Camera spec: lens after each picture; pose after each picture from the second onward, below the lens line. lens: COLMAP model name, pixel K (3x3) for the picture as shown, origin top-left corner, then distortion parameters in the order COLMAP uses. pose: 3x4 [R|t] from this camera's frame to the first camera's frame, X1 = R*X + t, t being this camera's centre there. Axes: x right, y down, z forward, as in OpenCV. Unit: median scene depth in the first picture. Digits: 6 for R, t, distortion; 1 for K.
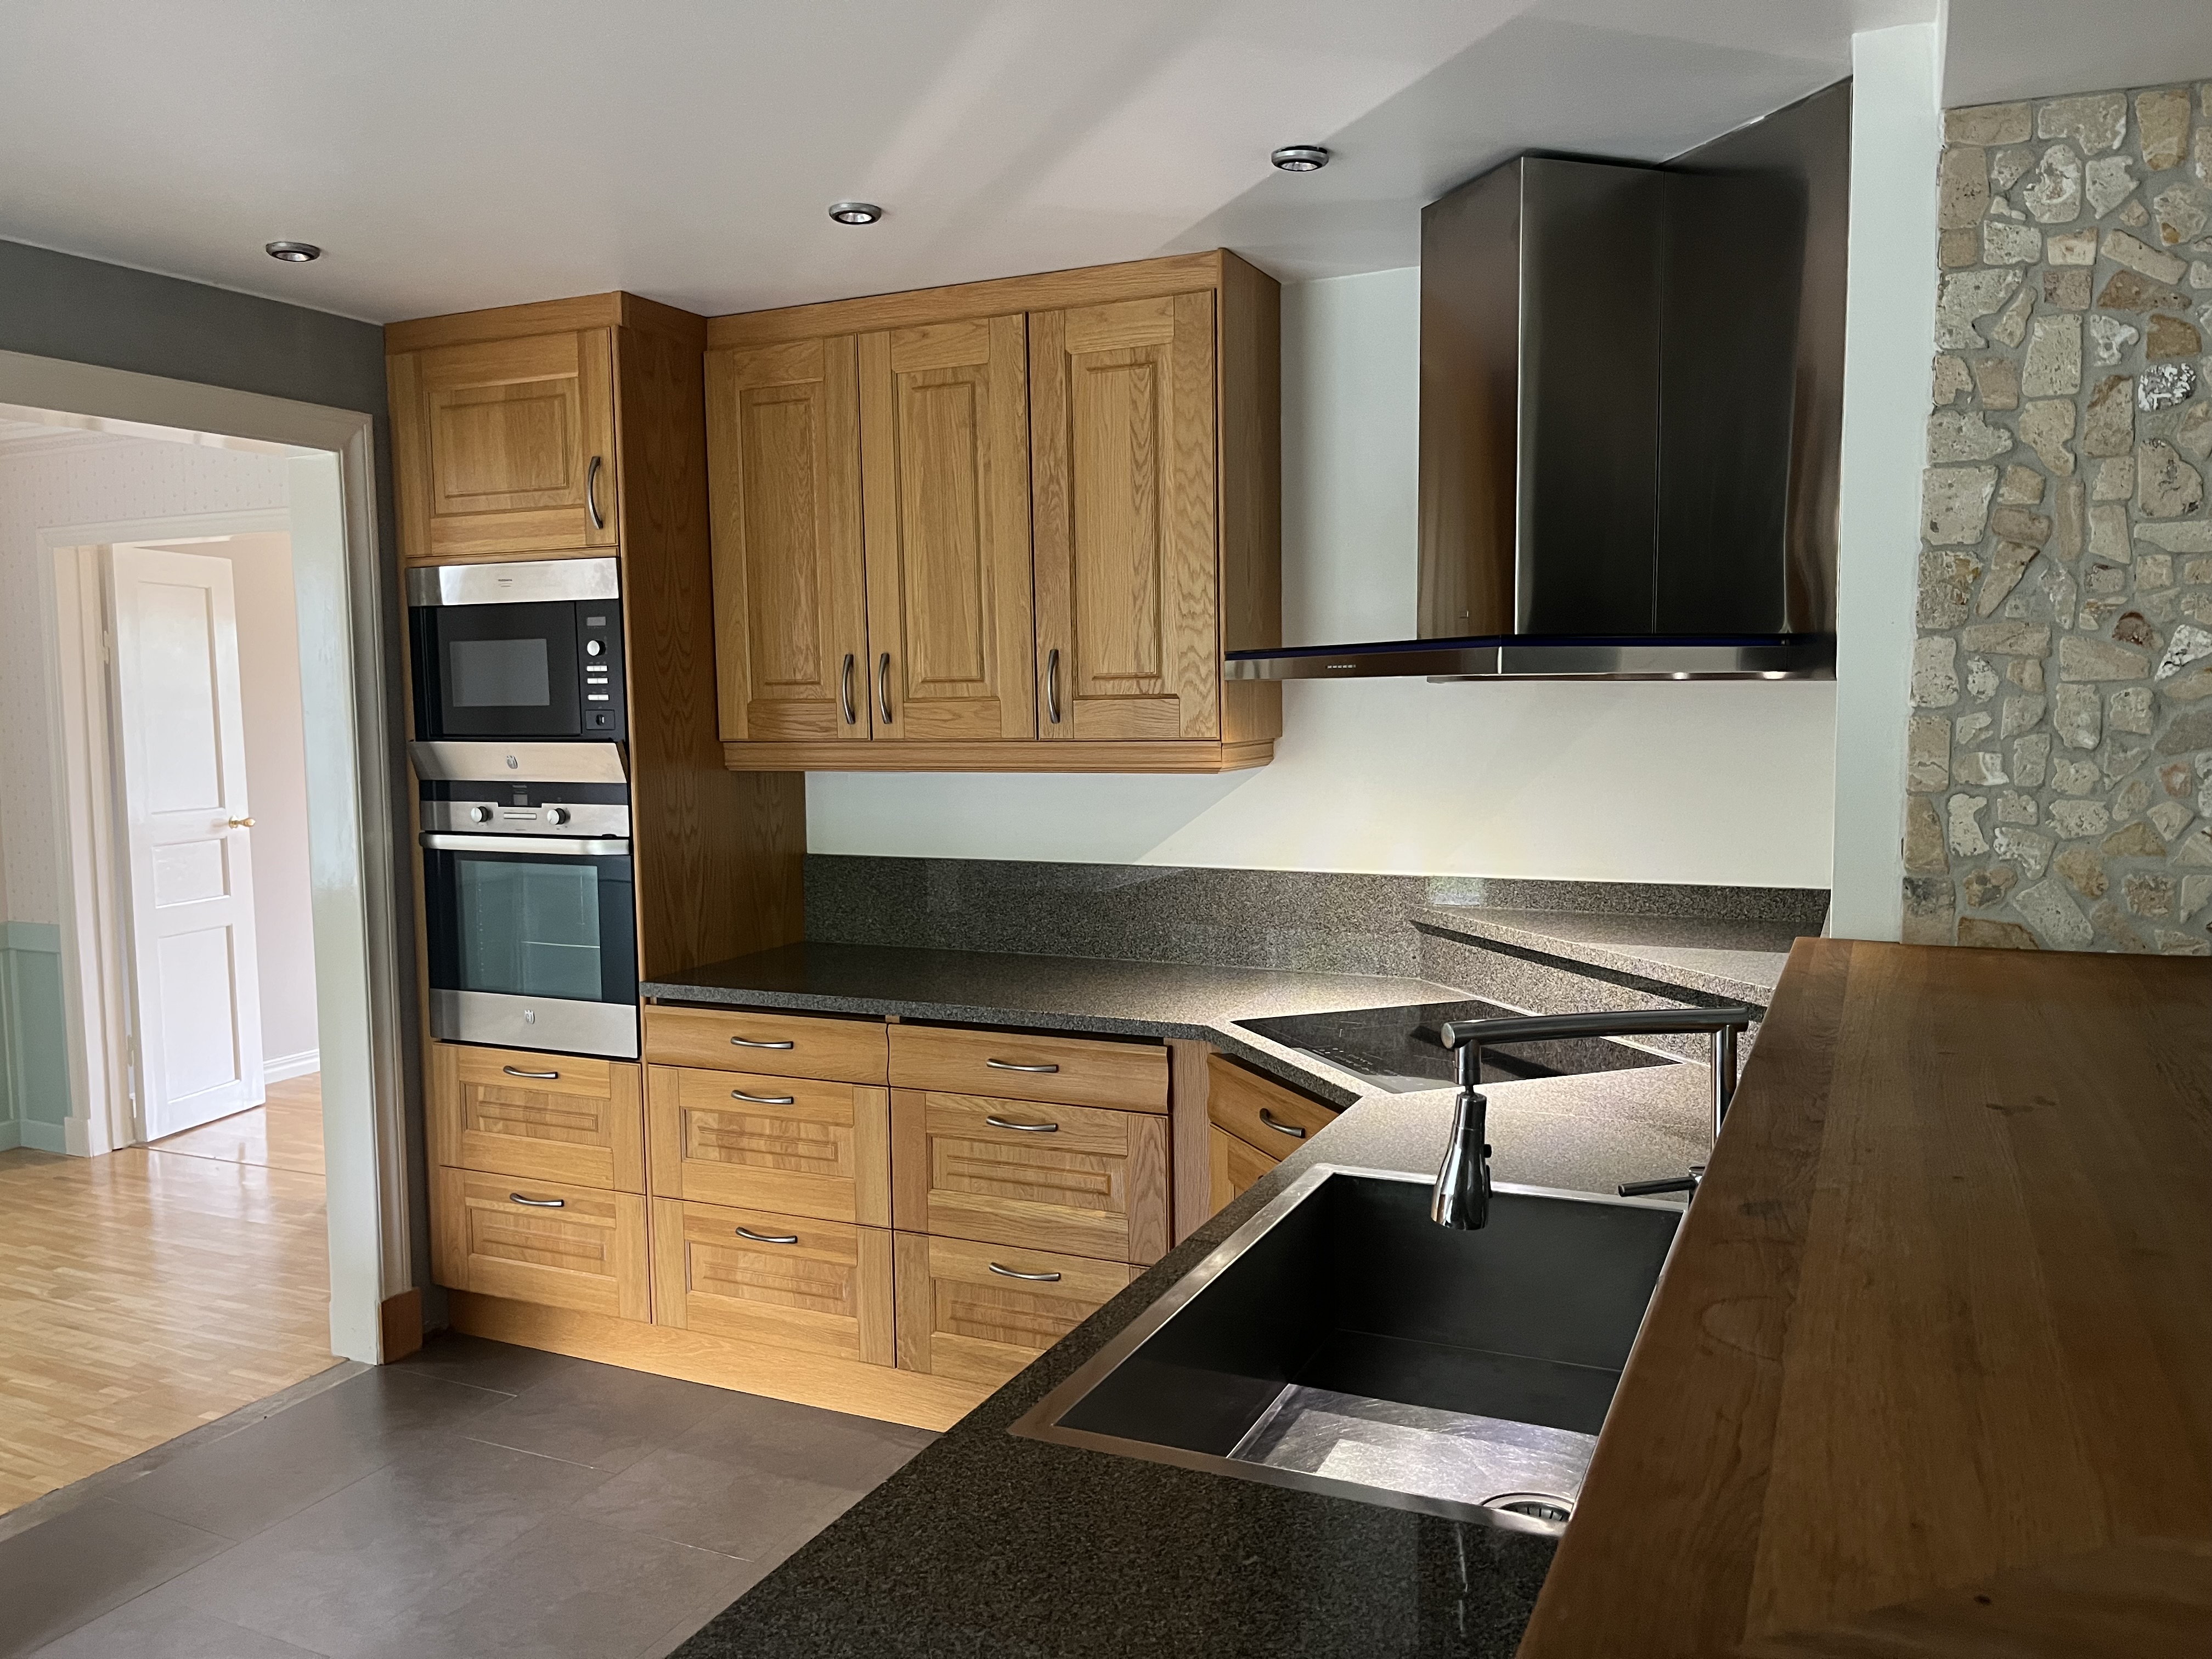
lens RADIAL K [[1699.8, 0, 1106.0], [0, 1699.8, 829.5], [0, 0, 1]] dist [0.024634, -0.065059]
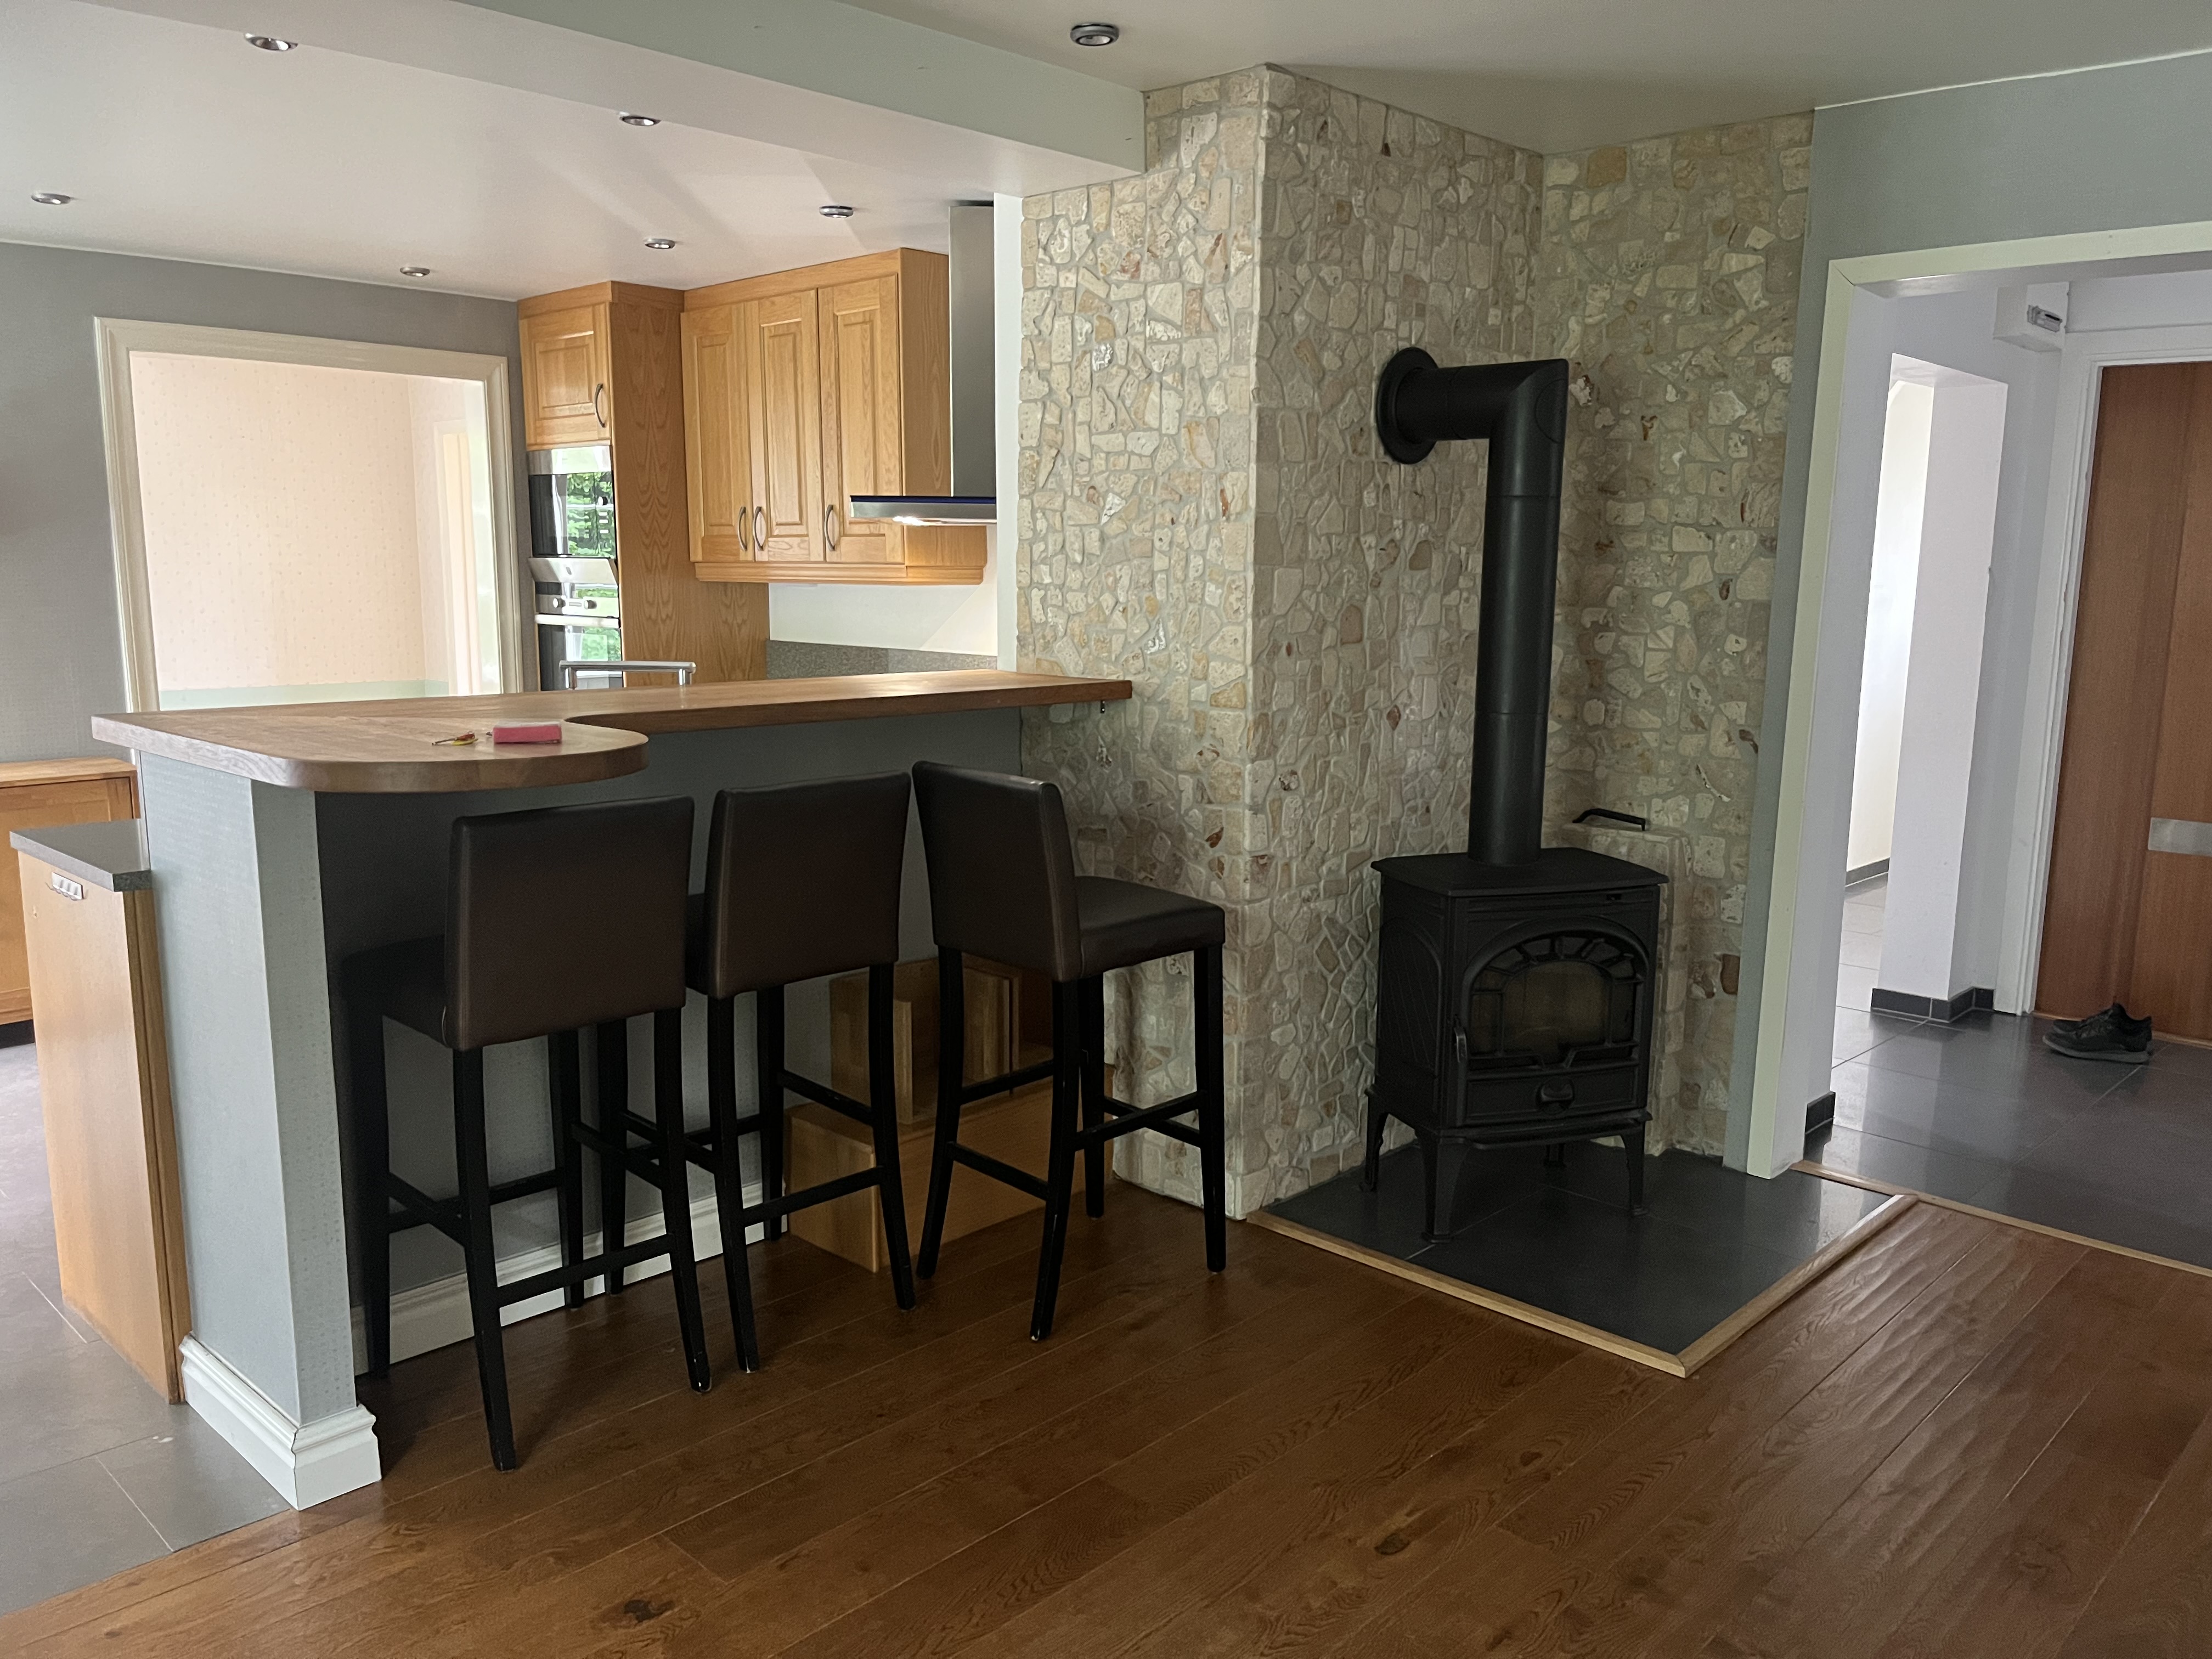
lens RADIAL K [[1699.8, 0, 1106.0], [0, 1699.8, 829.5], [0, 0, 1]] dist [0.024634, -0.065059]
pose [[0.943512, 0.071239, -0.323589, 0.776089], [-0.045592, 0.995237, 0.086170, 0.049126], [0.328186, -0.066549, 0.942266, -0.448491]]
